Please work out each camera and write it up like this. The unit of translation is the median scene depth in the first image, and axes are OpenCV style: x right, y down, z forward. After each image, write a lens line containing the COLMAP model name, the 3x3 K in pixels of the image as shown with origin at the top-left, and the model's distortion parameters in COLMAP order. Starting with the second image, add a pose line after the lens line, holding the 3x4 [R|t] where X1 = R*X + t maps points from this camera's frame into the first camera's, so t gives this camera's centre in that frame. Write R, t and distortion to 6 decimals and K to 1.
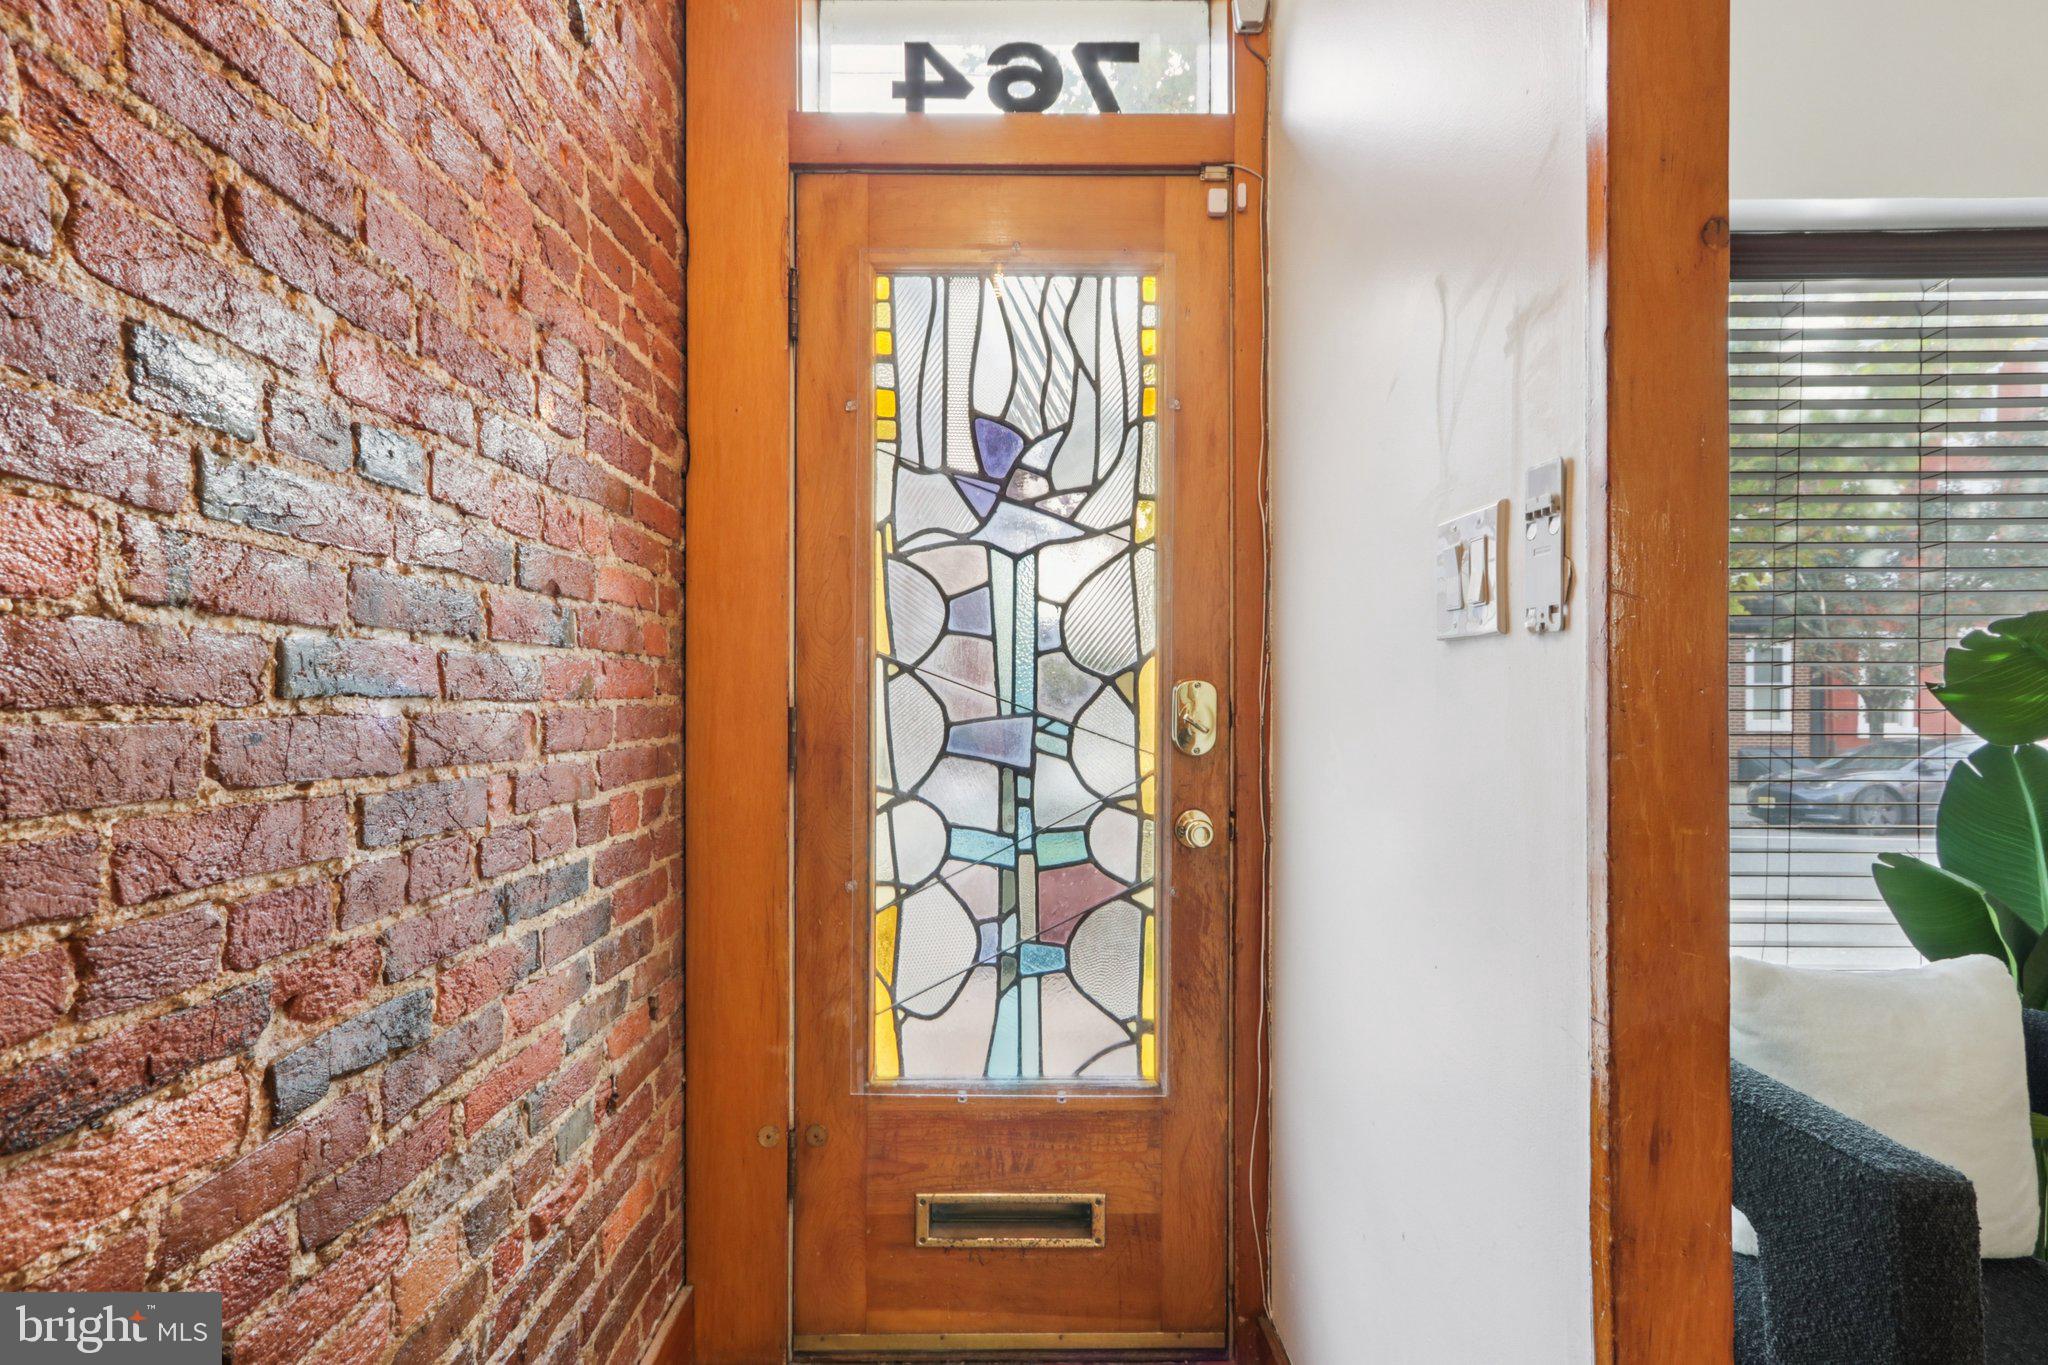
lens RADIAL K [[982.4, 0, 1015.4], [0, 982.4, 700.9], [0, 0, 1]] dist [0.012719, -0.000344]
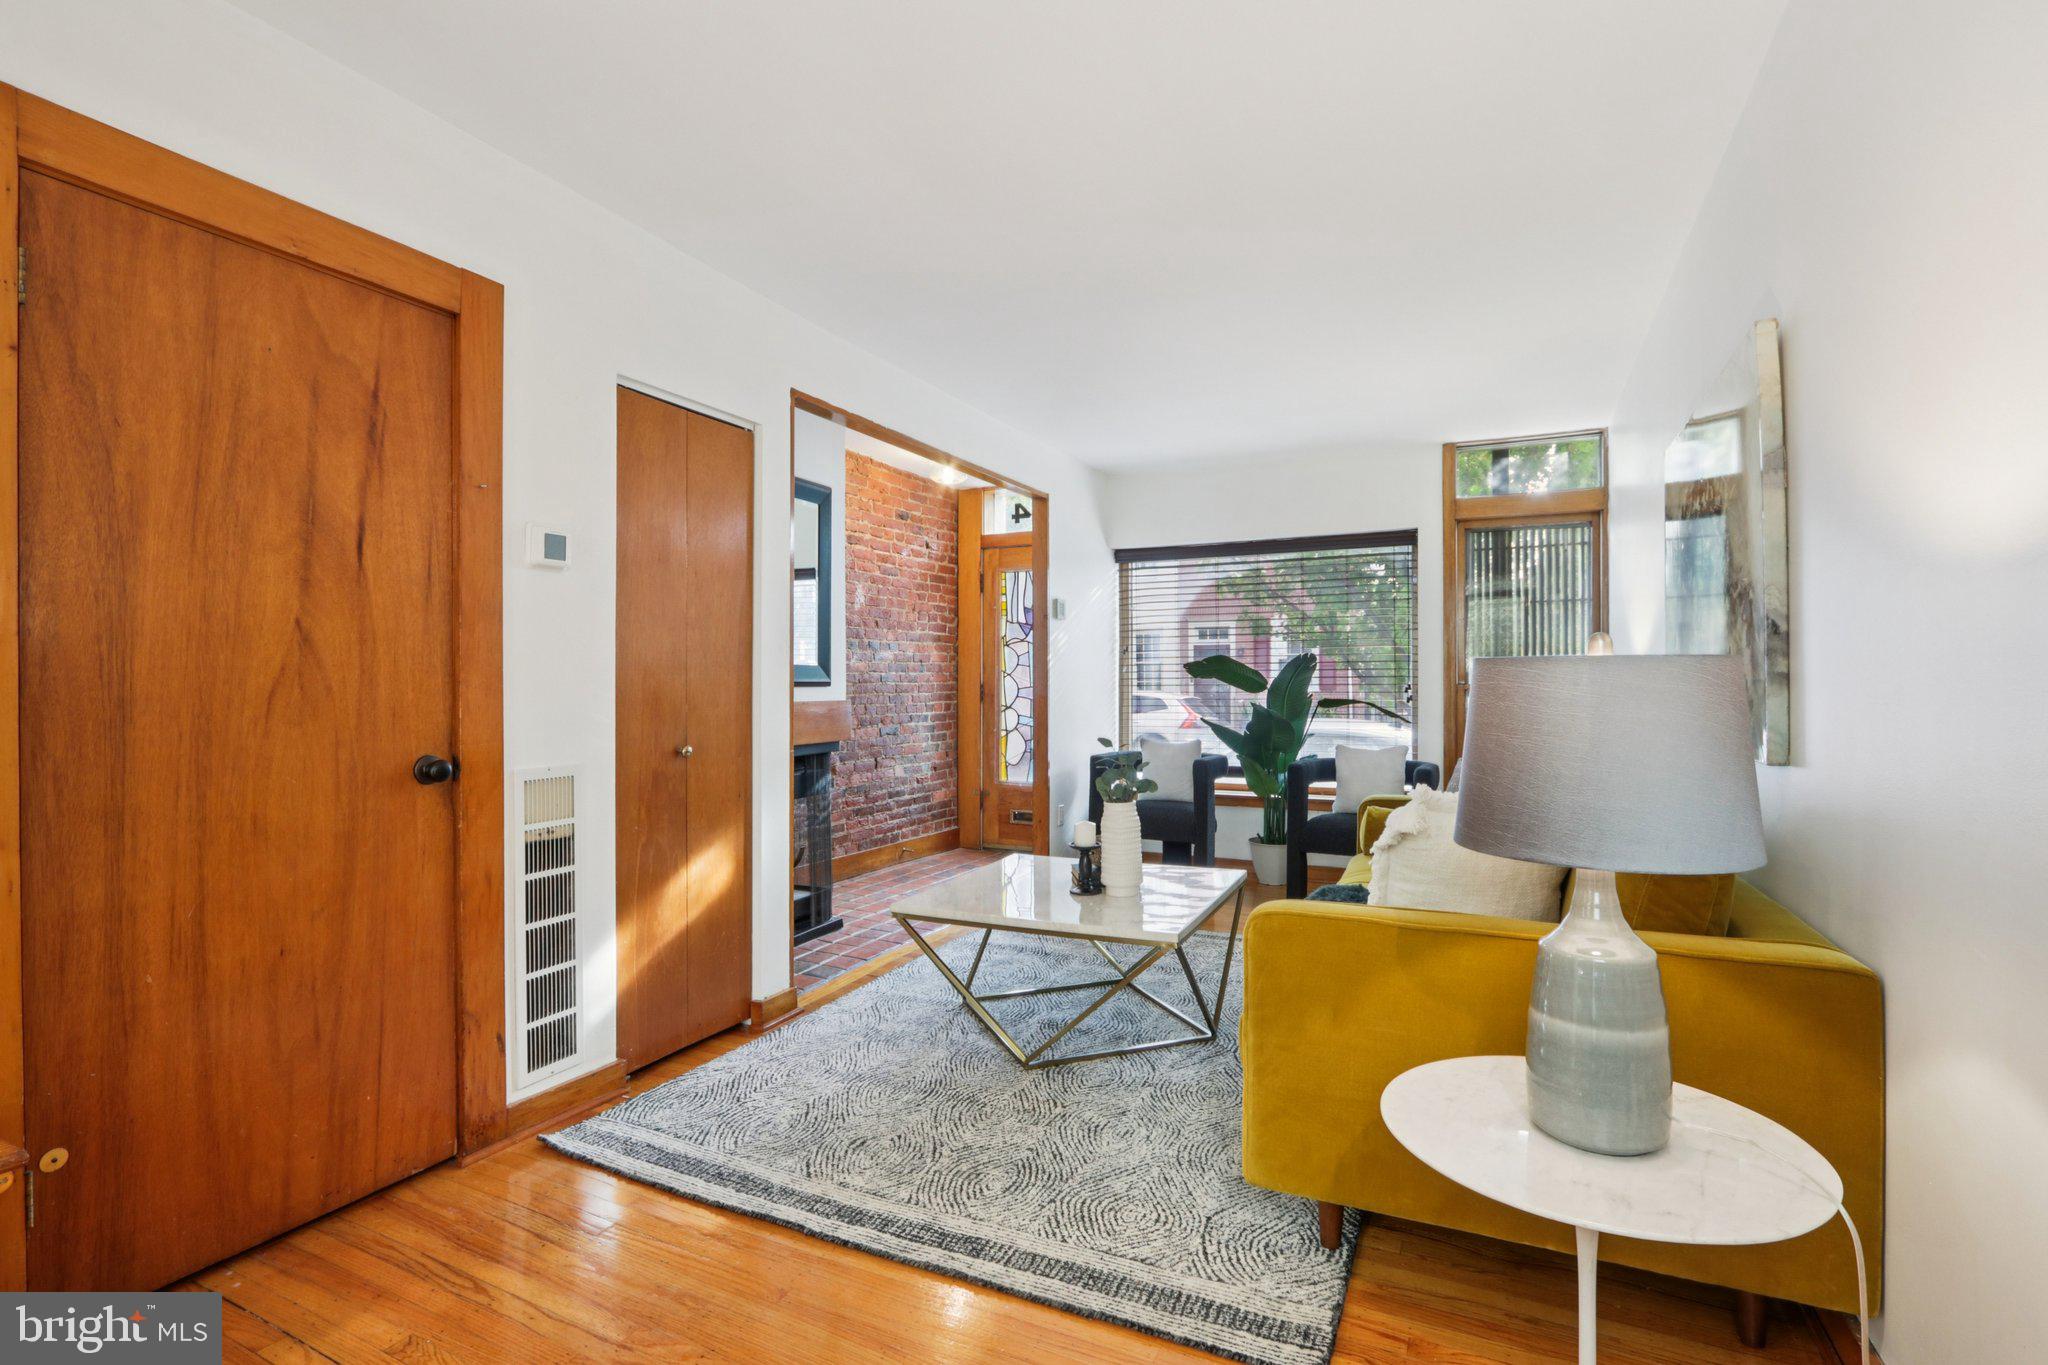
lens RADIAL K [[982.4, 0, 1026.4], [0, 982.4, 678.0], [0, 0, 1]] dist [0.012719, -0.000344]
pose [[0.899070, -0.005508, -0.437770, 1.673604], [0.001775, 0.999958, -0.008936, 0.016993], [0.437801, 0.007257, 0.899042, -2.485952]]
